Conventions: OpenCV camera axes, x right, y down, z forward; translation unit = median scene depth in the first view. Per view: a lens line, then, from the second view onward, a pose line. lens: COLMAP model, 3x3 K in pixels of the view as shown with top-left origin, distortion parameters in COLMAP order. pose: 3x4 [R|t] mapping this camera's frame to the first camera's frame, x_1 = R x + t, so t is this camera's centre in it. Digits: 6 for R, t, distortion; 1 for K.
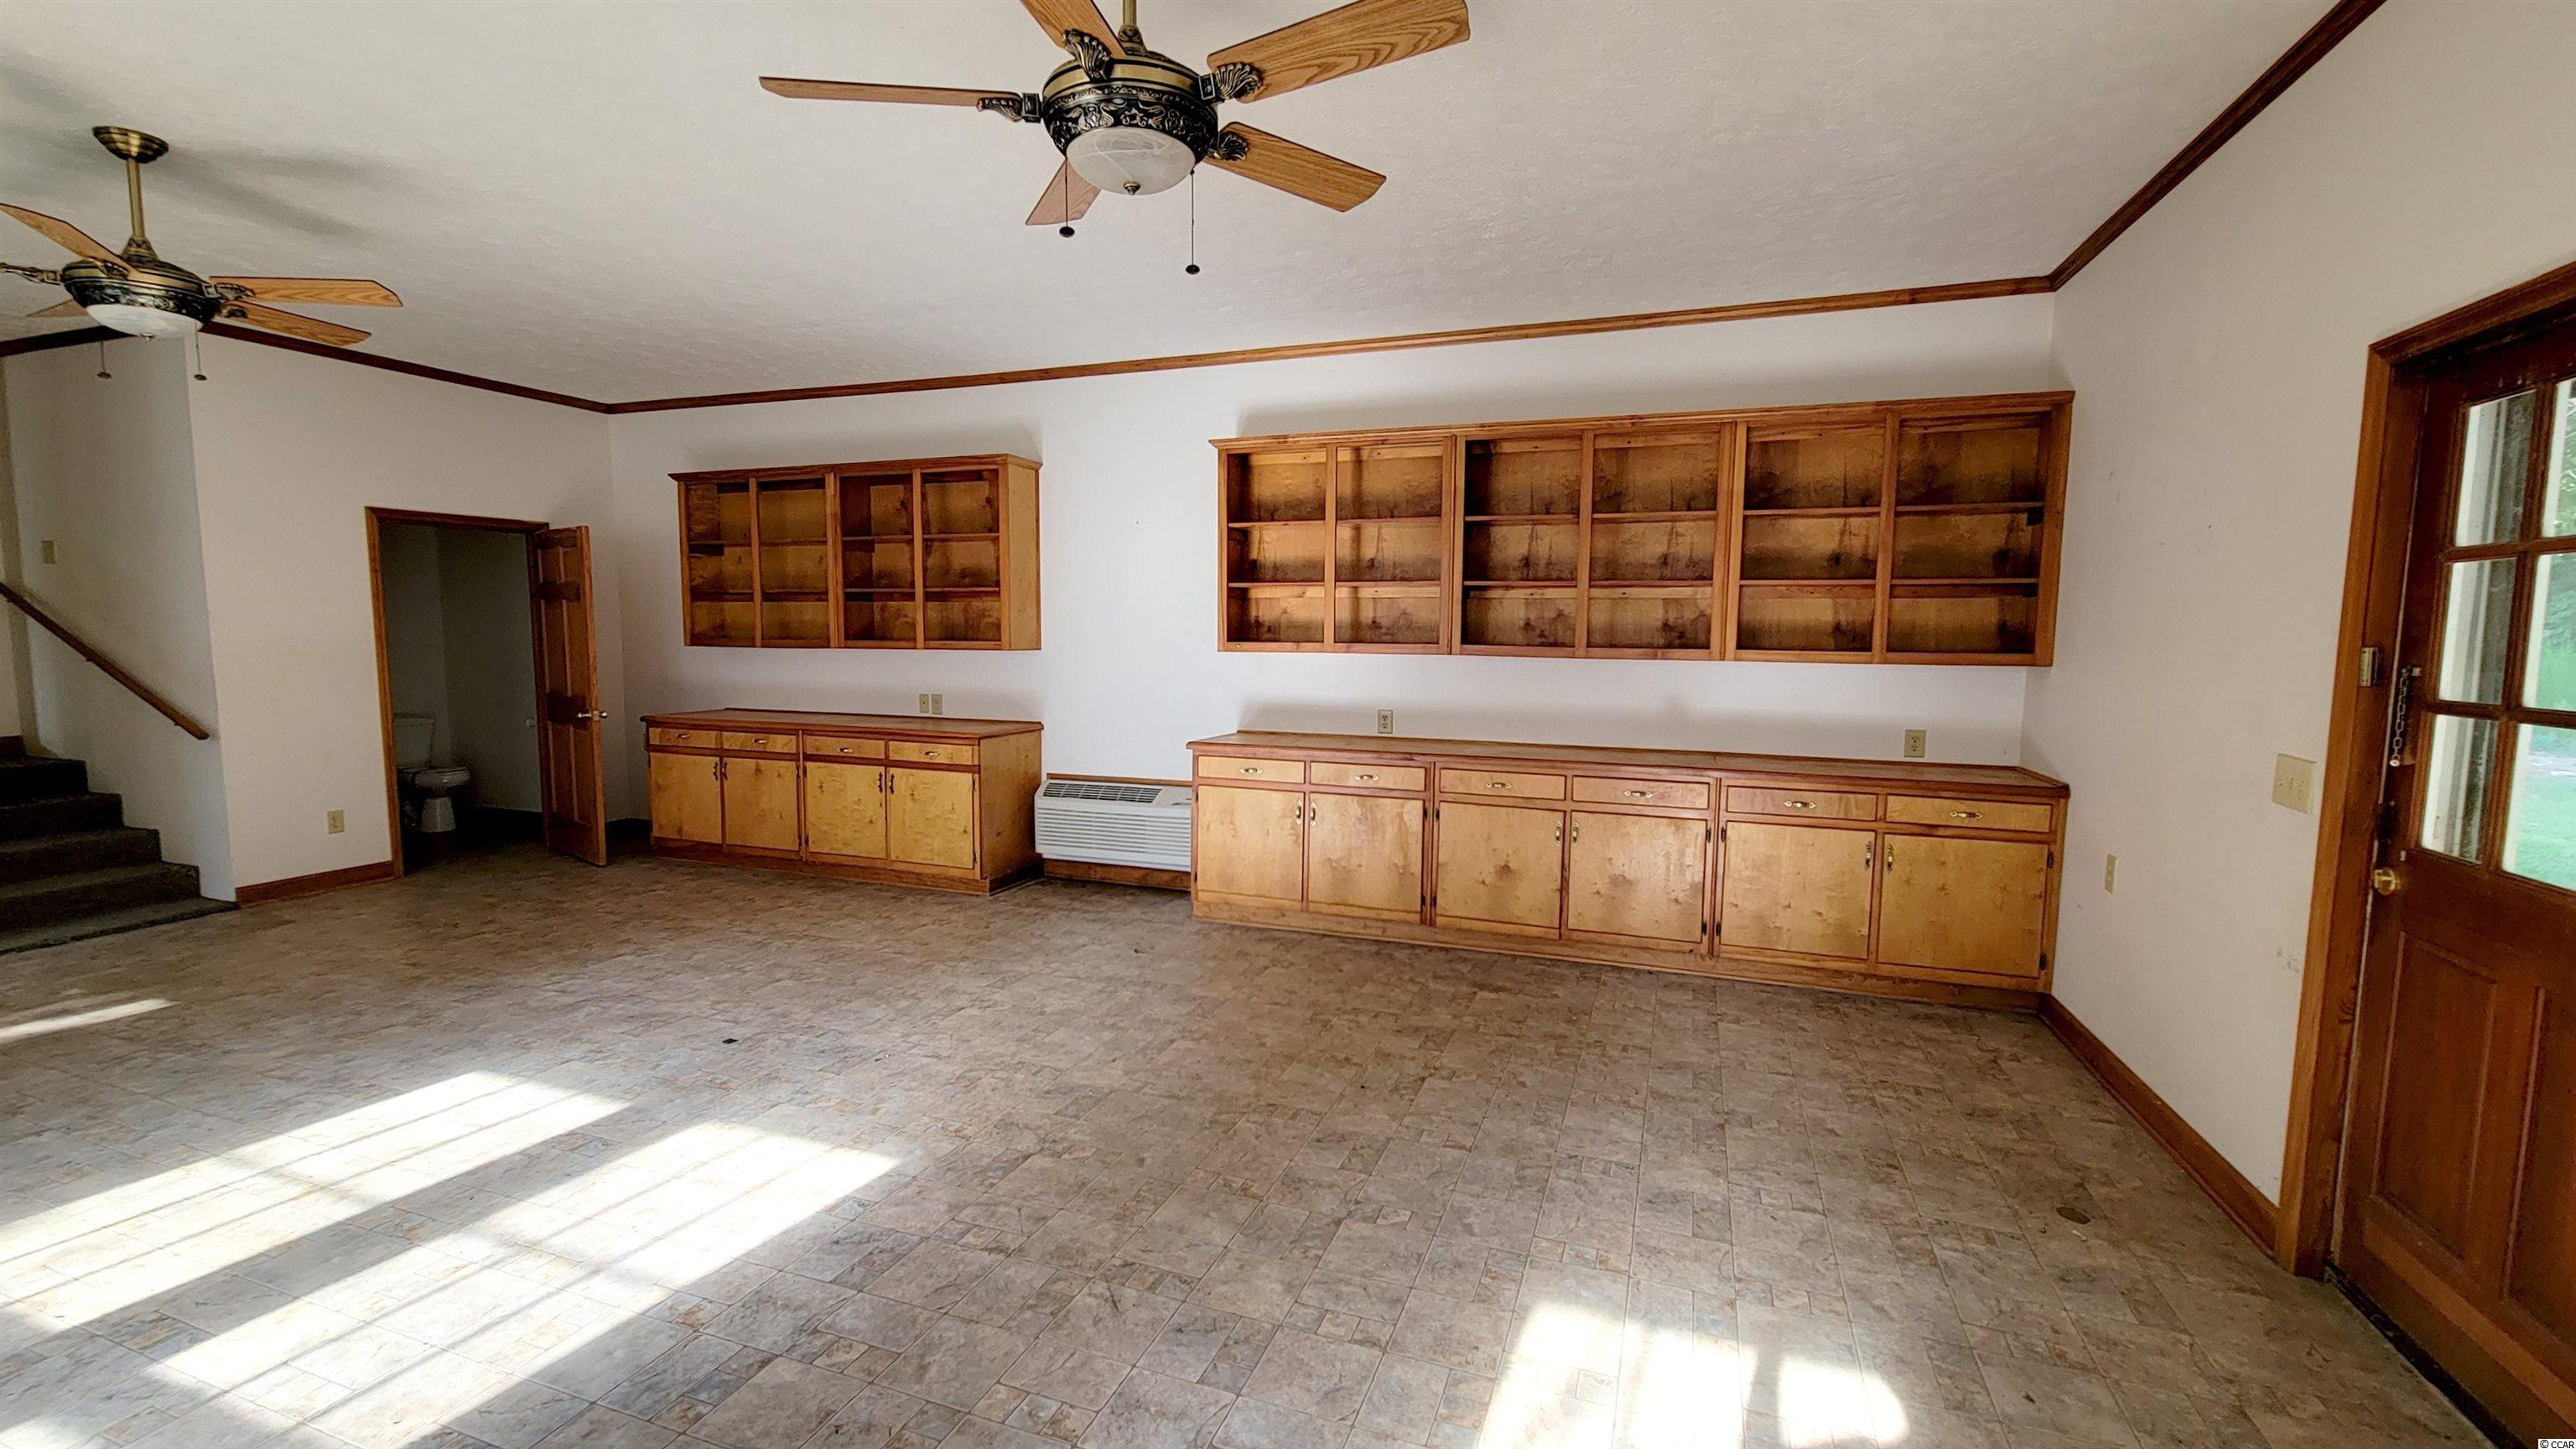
lens RADIAL K [[1067.2, 0, 1273.1], [0, 1067.2, 736.5], [0, 0, 1]] dist [-0.002100, -0.001682]
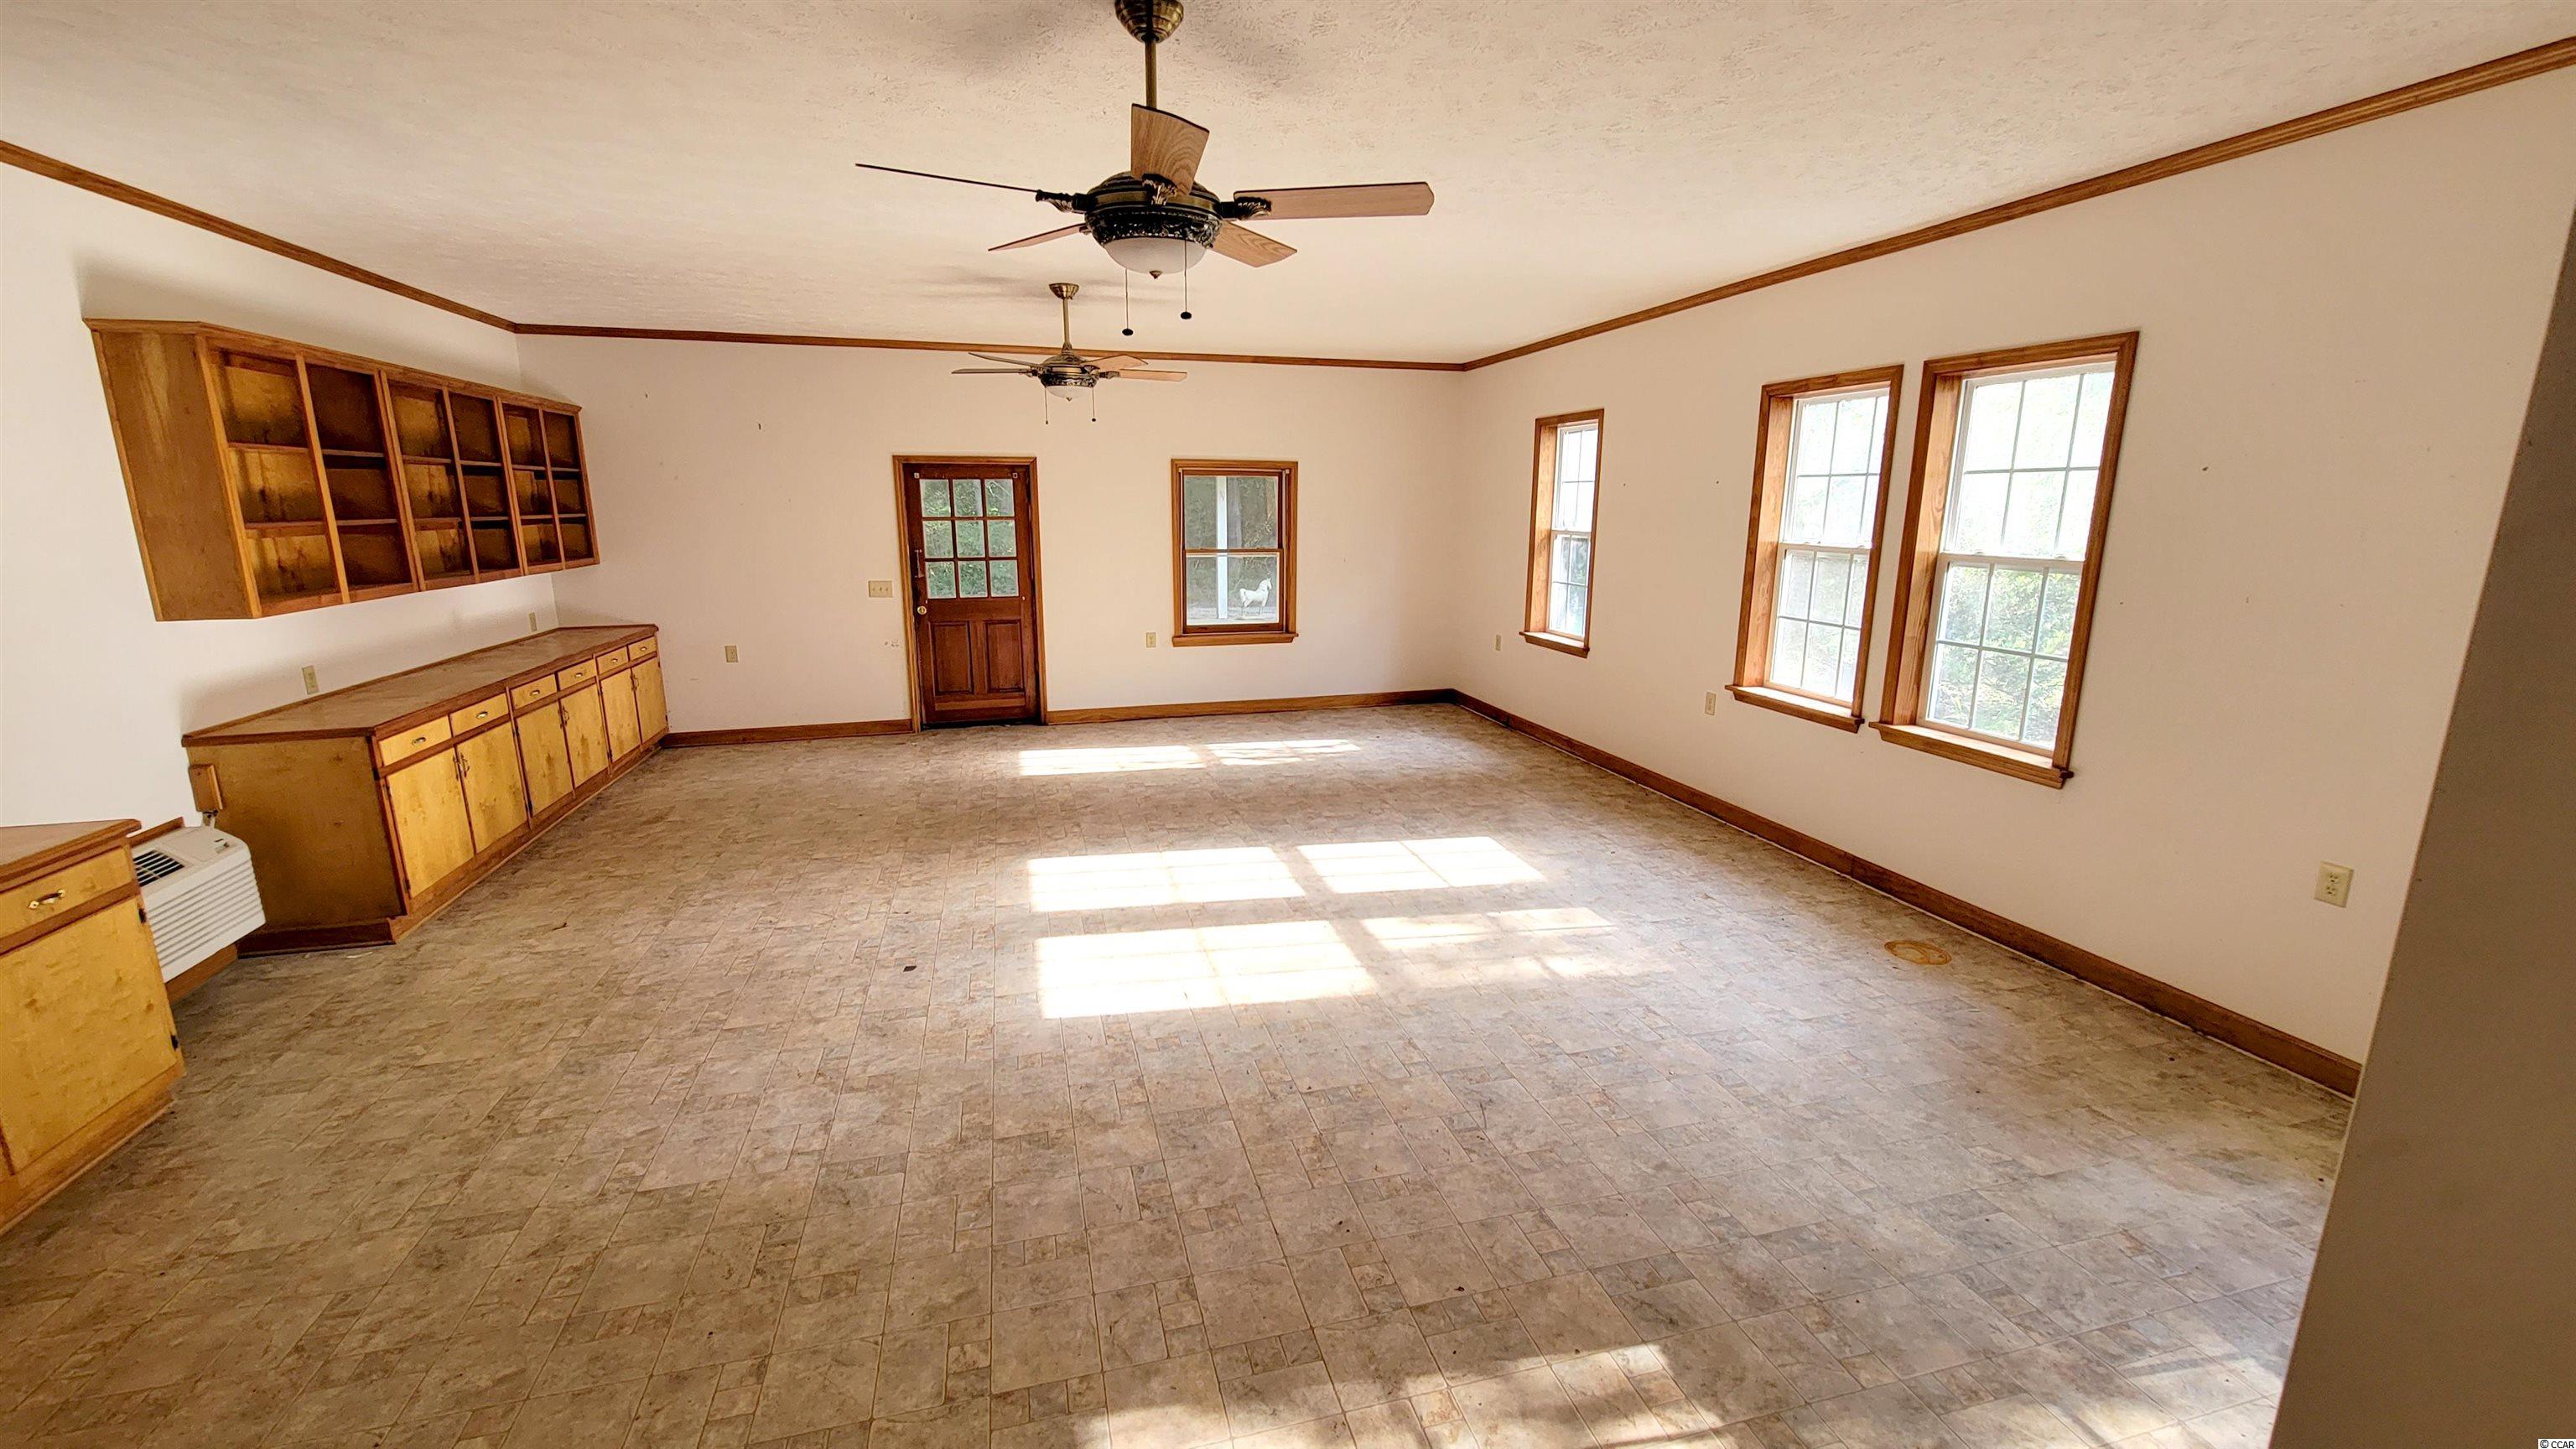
lens RADIAL K [[1067.2, 0, 1298.5], [0, 1067.2, 731.0], [0, 0, 1]] dist [-0.002100, -0.001682]
pose [[-0.587037, -0.179602, 0.789386, -1.506855], [0.079921, 0.957460, 0.277276, -0.213281], [-0.805605, 0.225860, -0.547711, 1.174622]]
